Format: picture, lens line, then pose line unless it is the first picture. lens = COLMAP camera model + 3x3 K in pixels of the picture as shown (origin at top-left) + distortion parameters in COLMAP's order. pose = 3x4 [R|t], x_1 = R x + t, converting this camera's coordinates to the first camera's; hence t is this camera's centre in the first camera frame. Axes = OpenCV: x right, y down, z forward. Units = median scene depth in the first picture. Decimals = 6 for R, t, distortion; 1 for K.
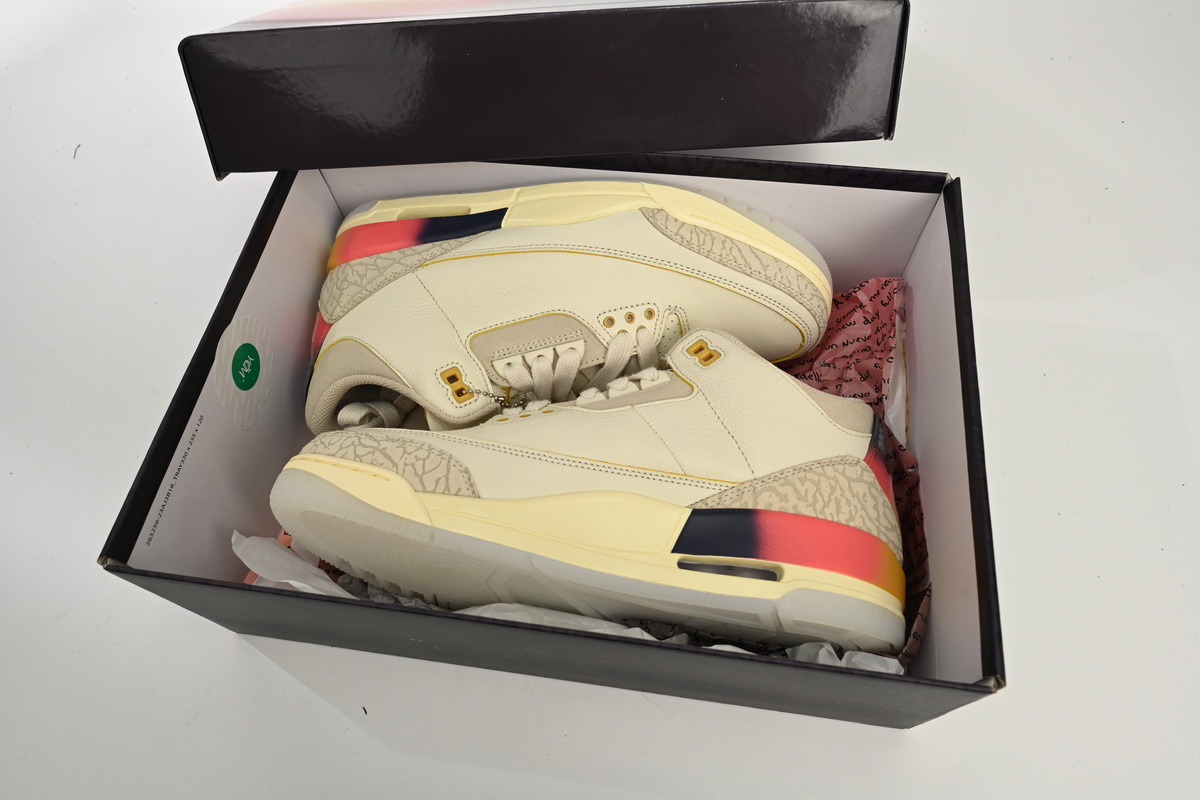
lens RADIAL K [[831.2, 0, 595.8], [0, 831.2, 403.2], [0, 0, 1]] dist [0.004350, 0.000025]
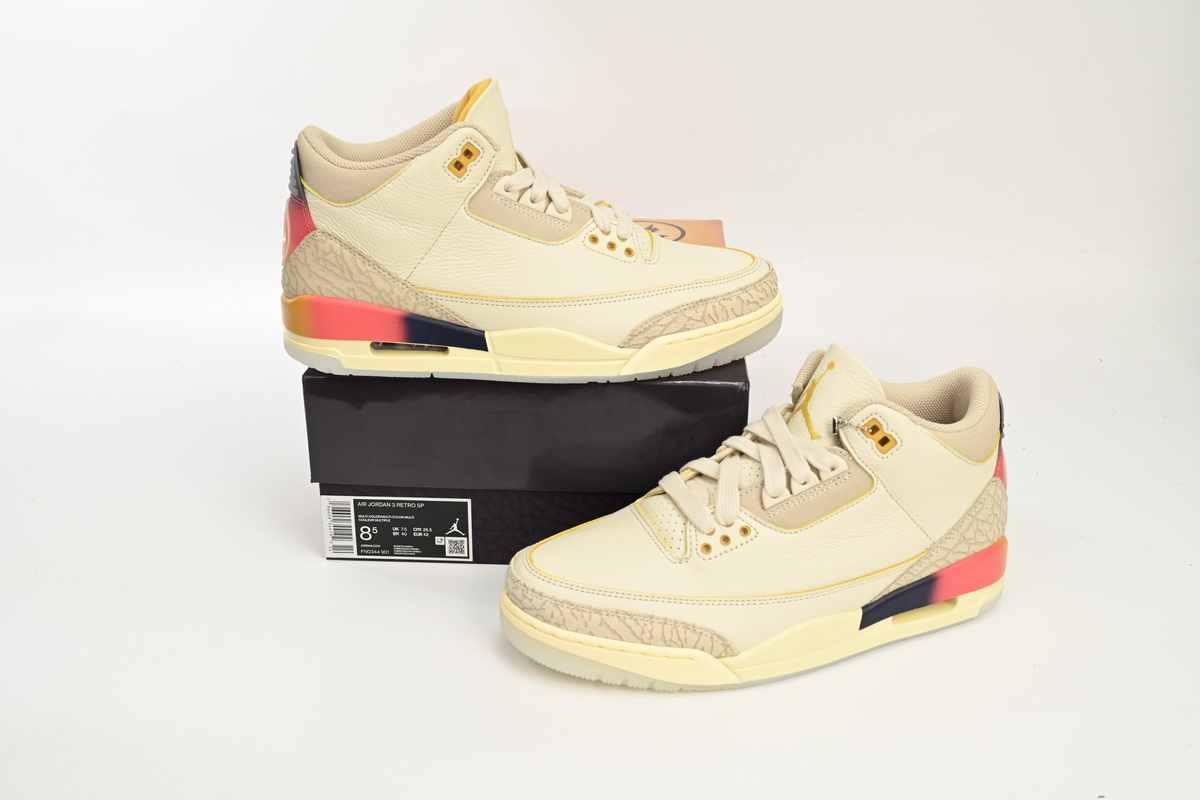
lens RADIAL K [[1351.2, 0, 600.2], [0, 1351.2, 400.5], [0, 0, 1]] dist [0.023398, 0.000000]
pose [[-0.962671, 0.191028, -0.191761, 0.456111], [-0.213233, -0.971602, 0.102575, -0.074134], [-0.166720, 0.139636, 0.976067, -0.557187]]
